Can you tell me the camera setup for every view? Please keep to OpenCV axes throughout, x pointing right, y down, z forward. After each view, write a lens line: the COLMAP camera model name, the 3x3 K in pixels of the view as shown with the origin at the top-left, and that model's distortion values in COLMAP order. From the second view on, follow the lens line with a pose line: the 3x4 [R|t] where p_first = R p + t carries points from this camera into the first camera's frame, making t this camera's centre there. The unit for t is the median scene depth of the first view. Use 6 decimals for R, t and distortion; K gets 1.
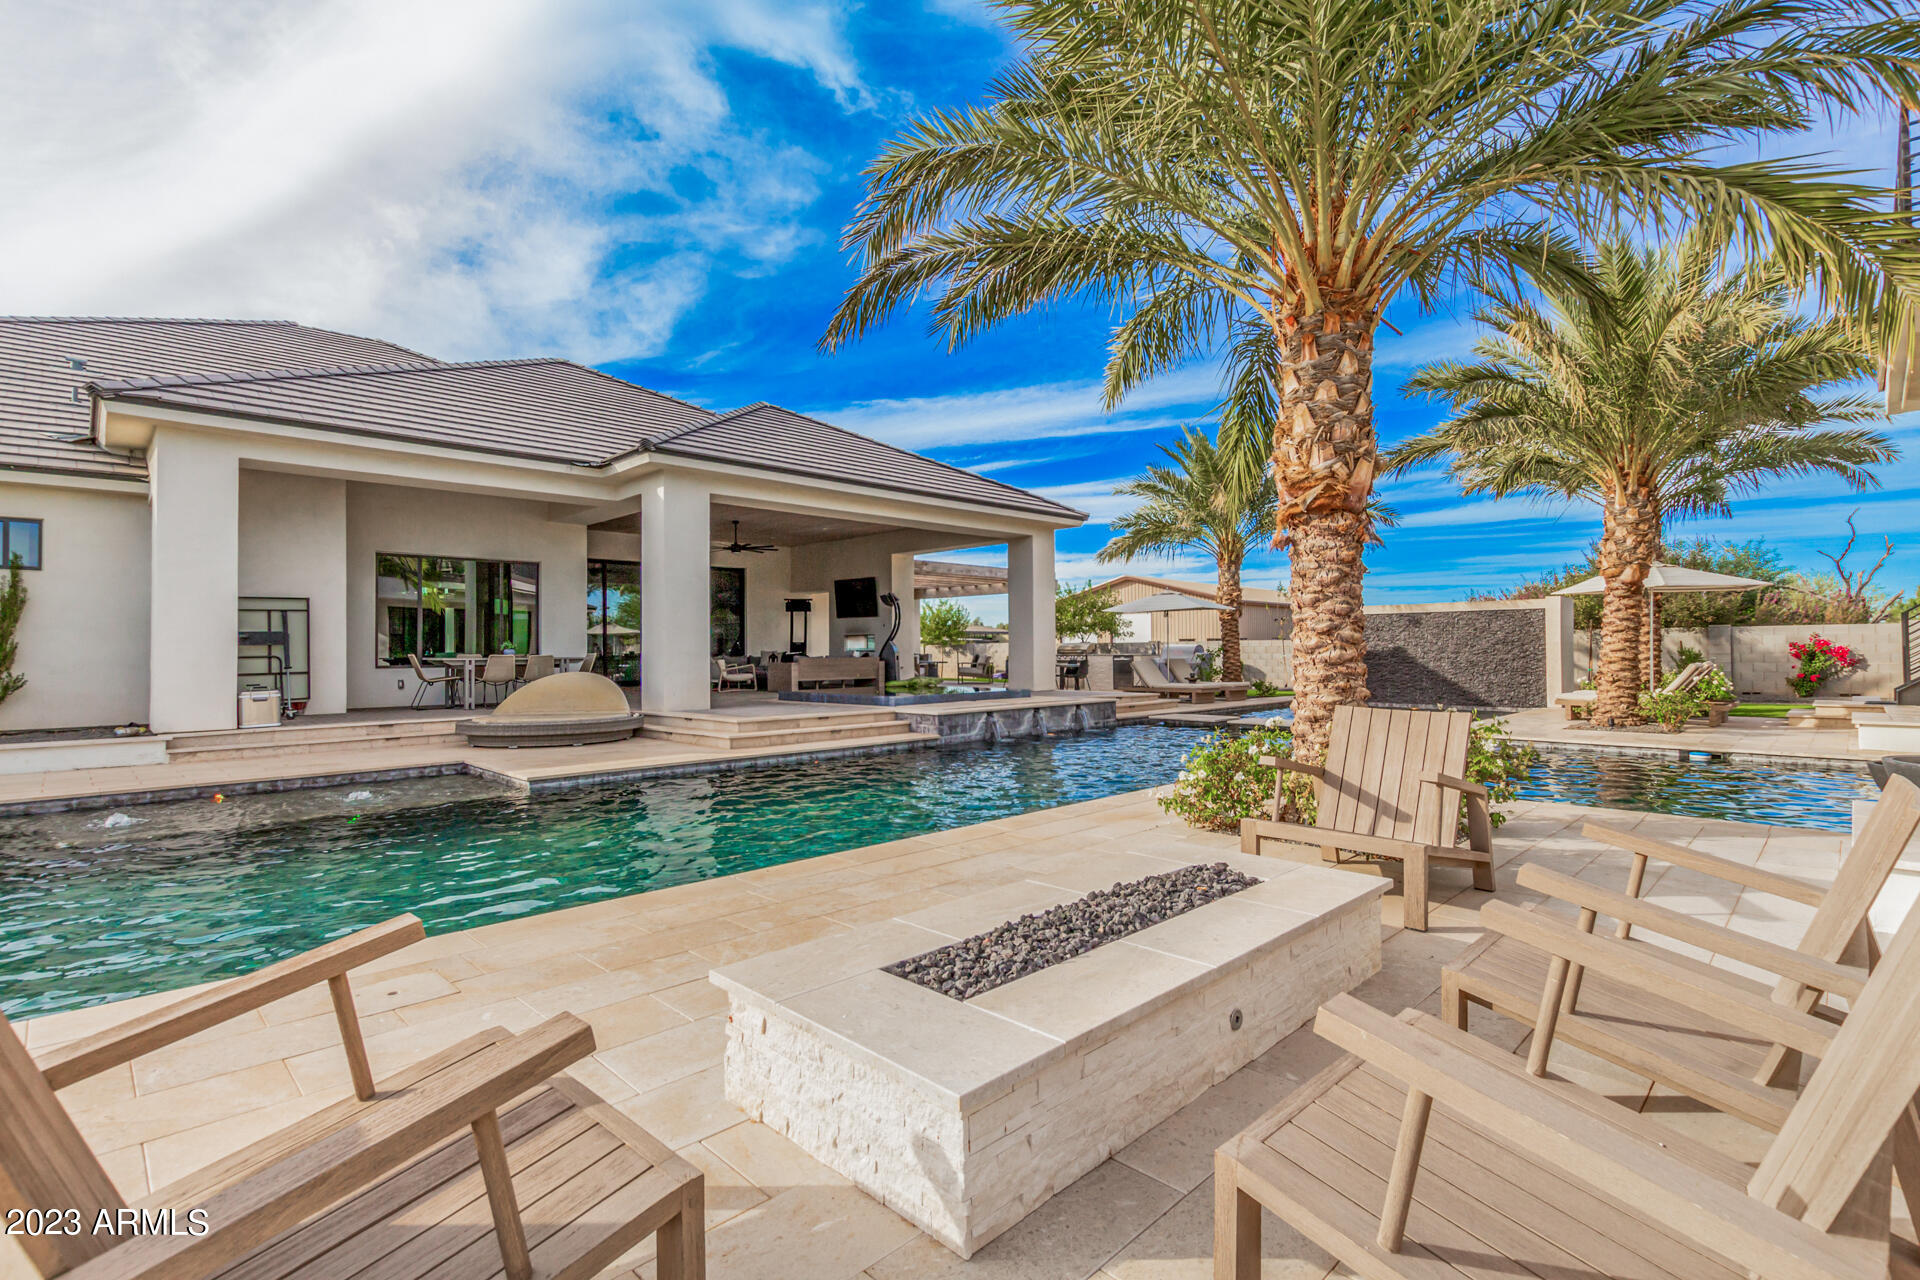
lens RADIAL K [[889.9, 0, 960.0], [0, 889.9, 640.0], [0, 0, 1]] dist [0.004335, 0.000138]
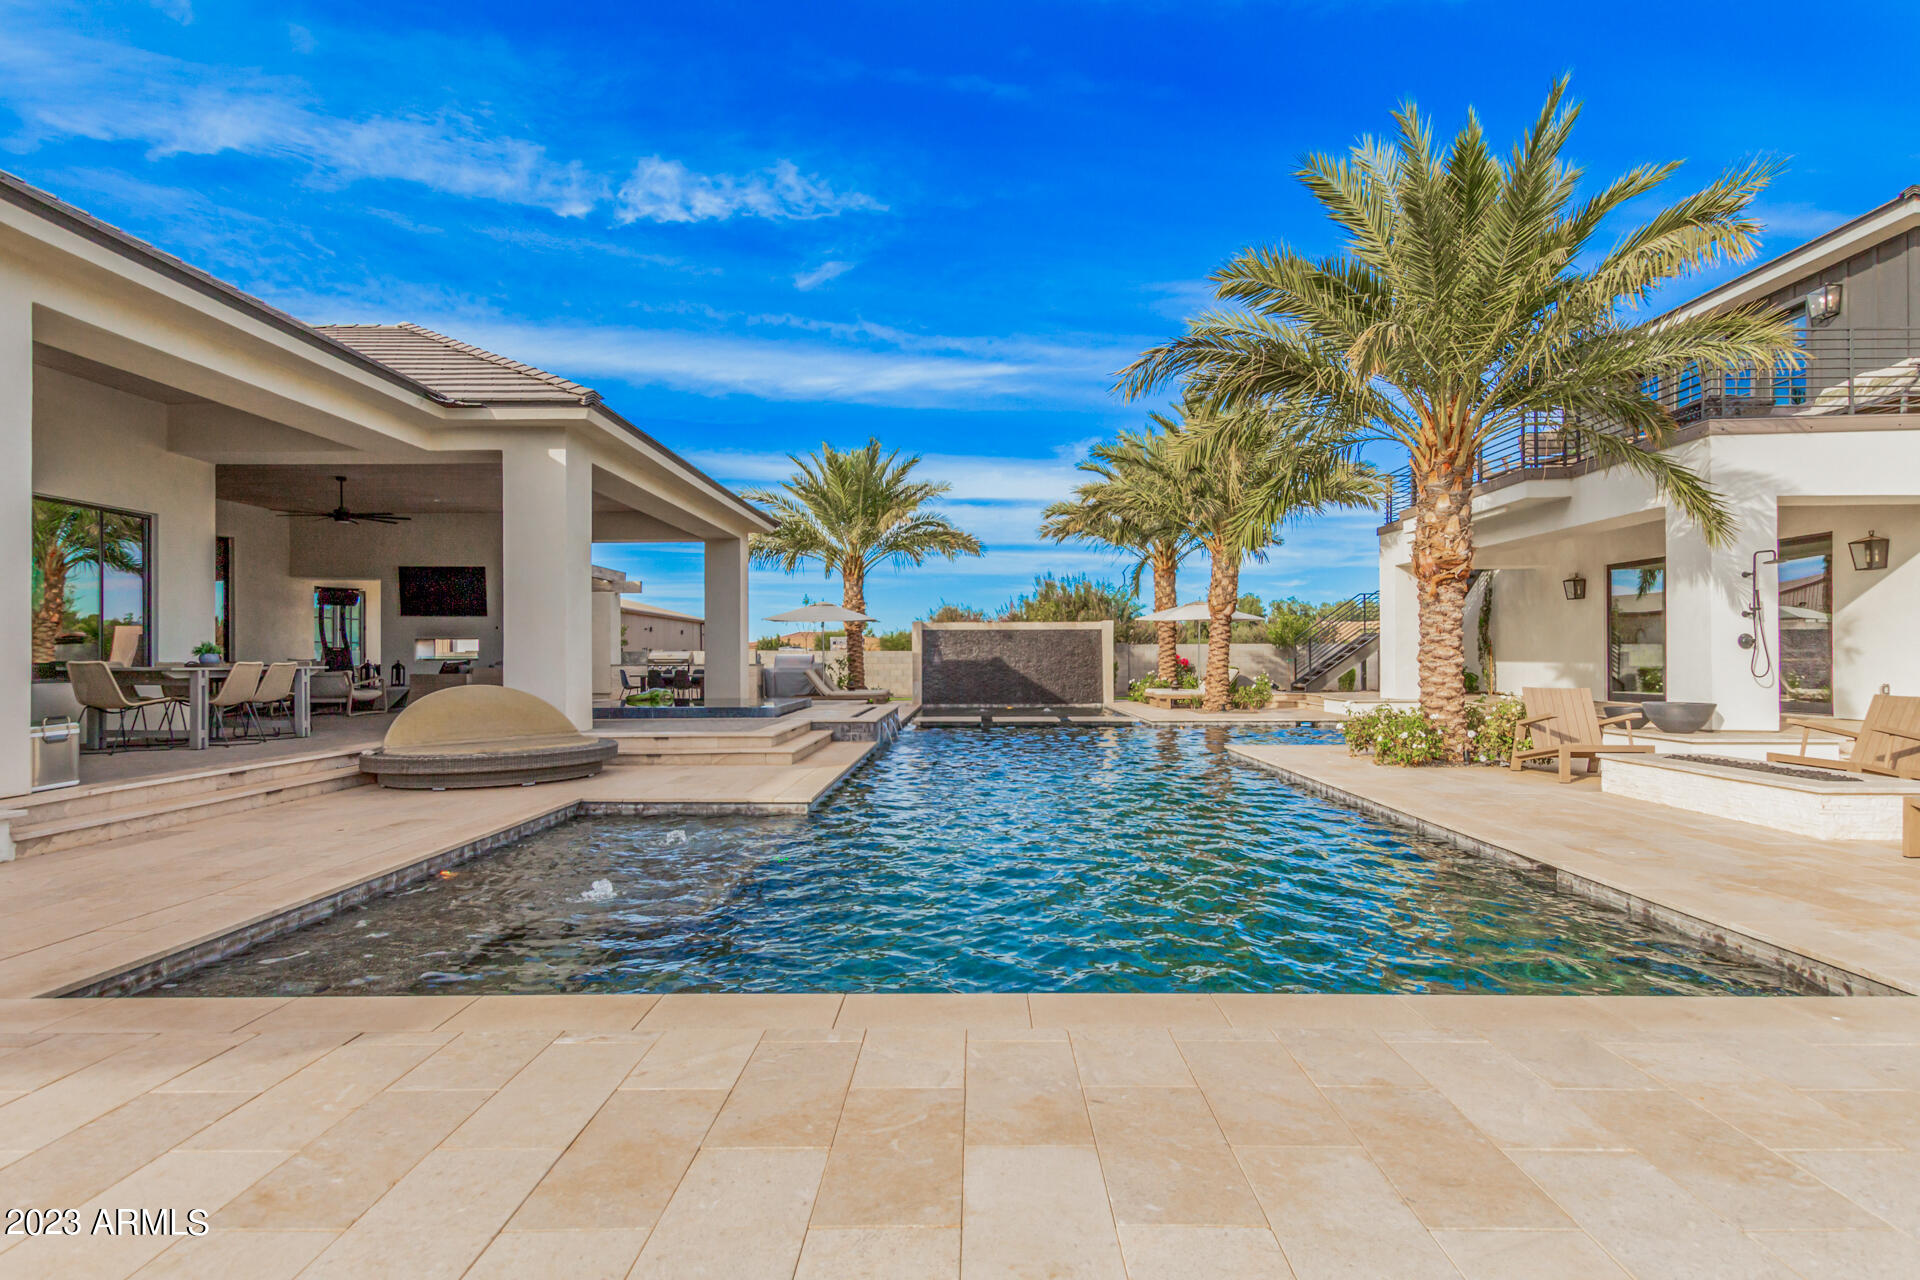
lens RADIAL K [[958.8, 0, 969.6], [0, 958.8, 654.1], [0, 0, 1]] dist [0.012450, 0.000054]
pose [[0.709999, 0.007515, 0.704162, -0.388714], [-0.010108, 0.999949, -0.000480, 0.003676], [-0.704130, -0.006777, 0.710039, 0.080098]]
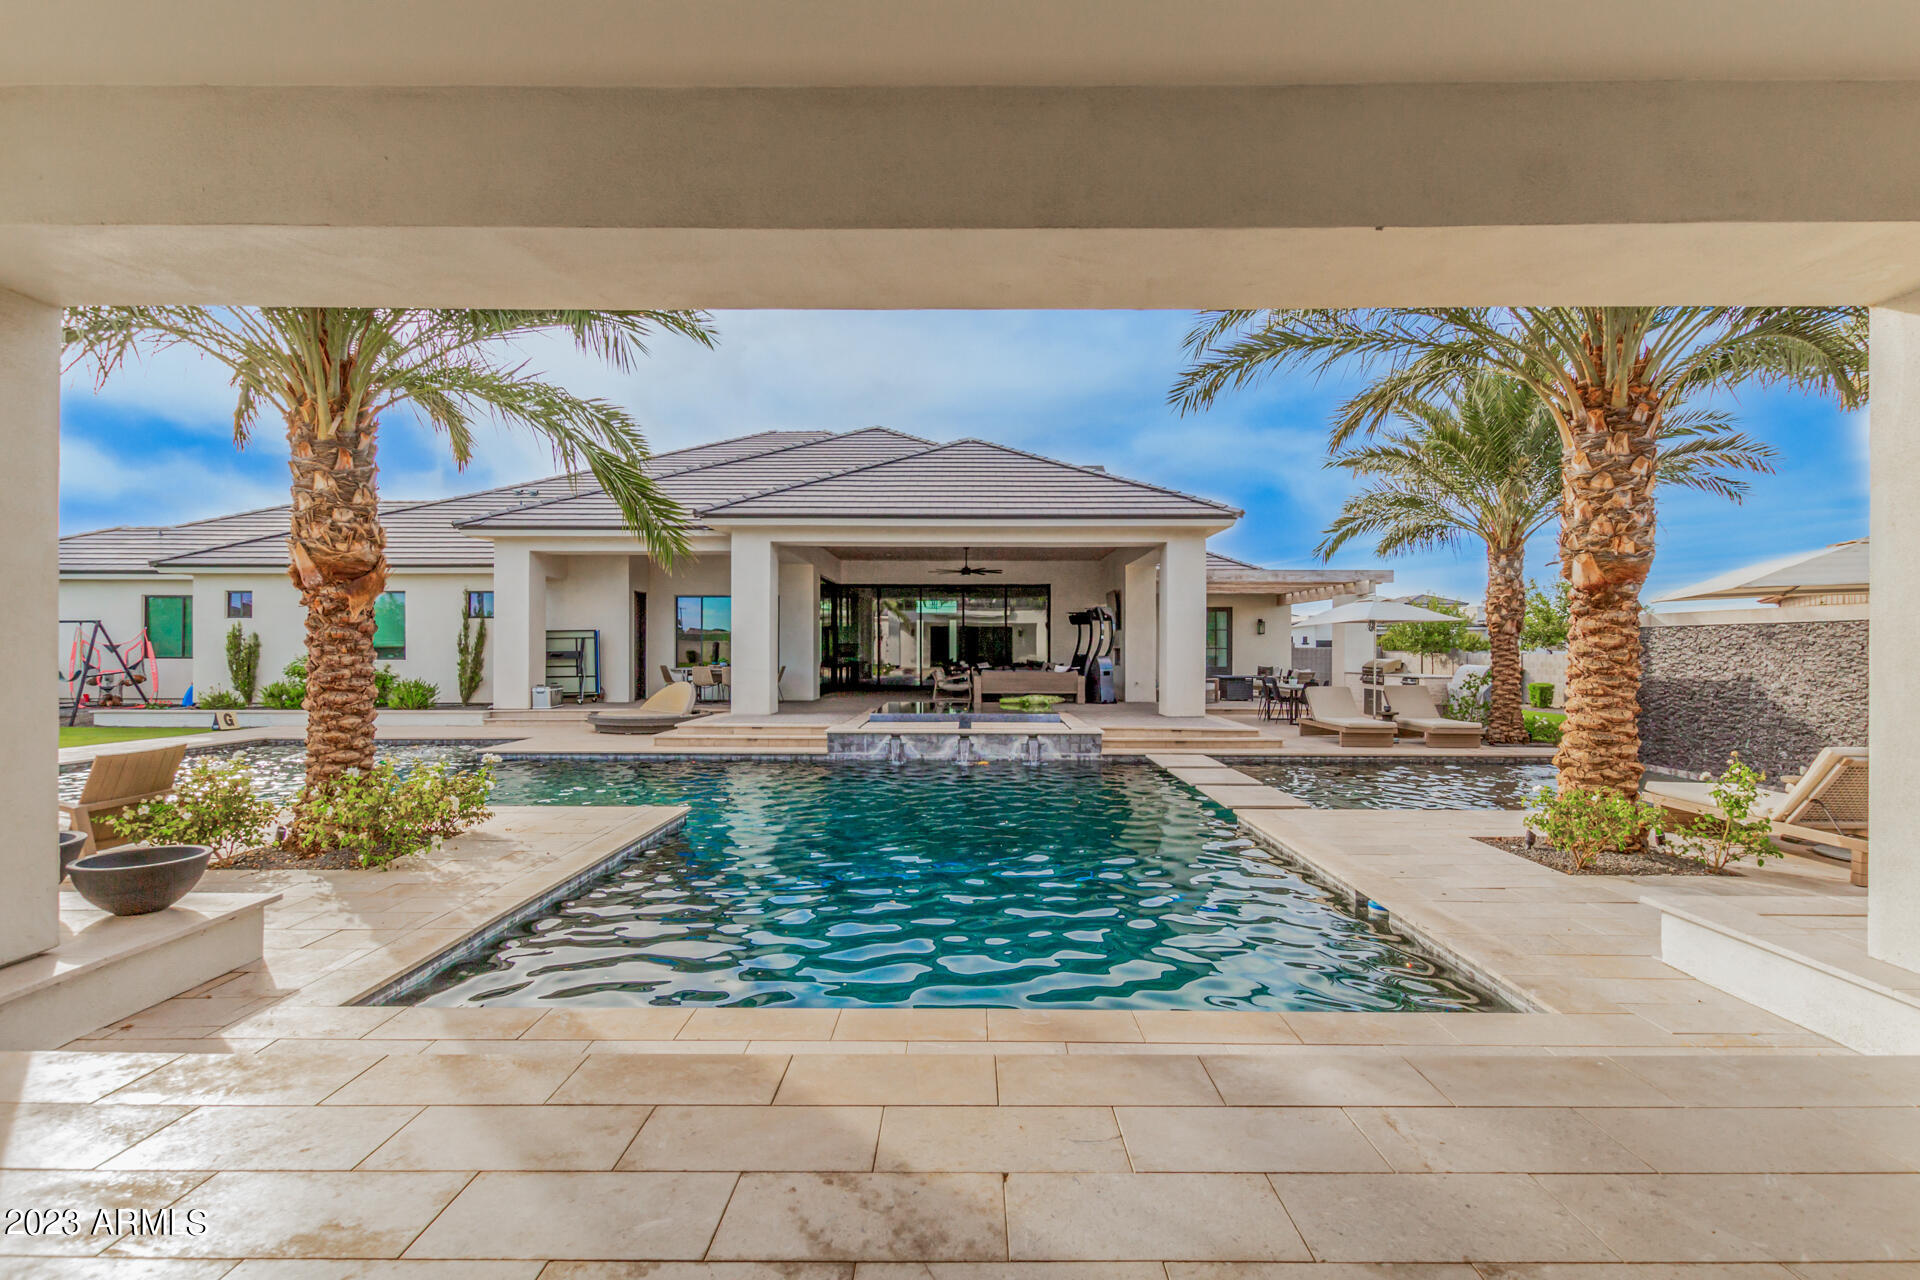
lens RADIAL K [[879.1, 0, 958.8], [0, 879.1, 647.1], [0, 0, 1]] dist [0.002235, 0.000008]
pose [[0.703197, 0.007766, -0.710952, 0.468930], [0.000269, 0.999937, 0.011189, -0.018530], [0.710995, -0.008059, 0.703151, 0.189729]]
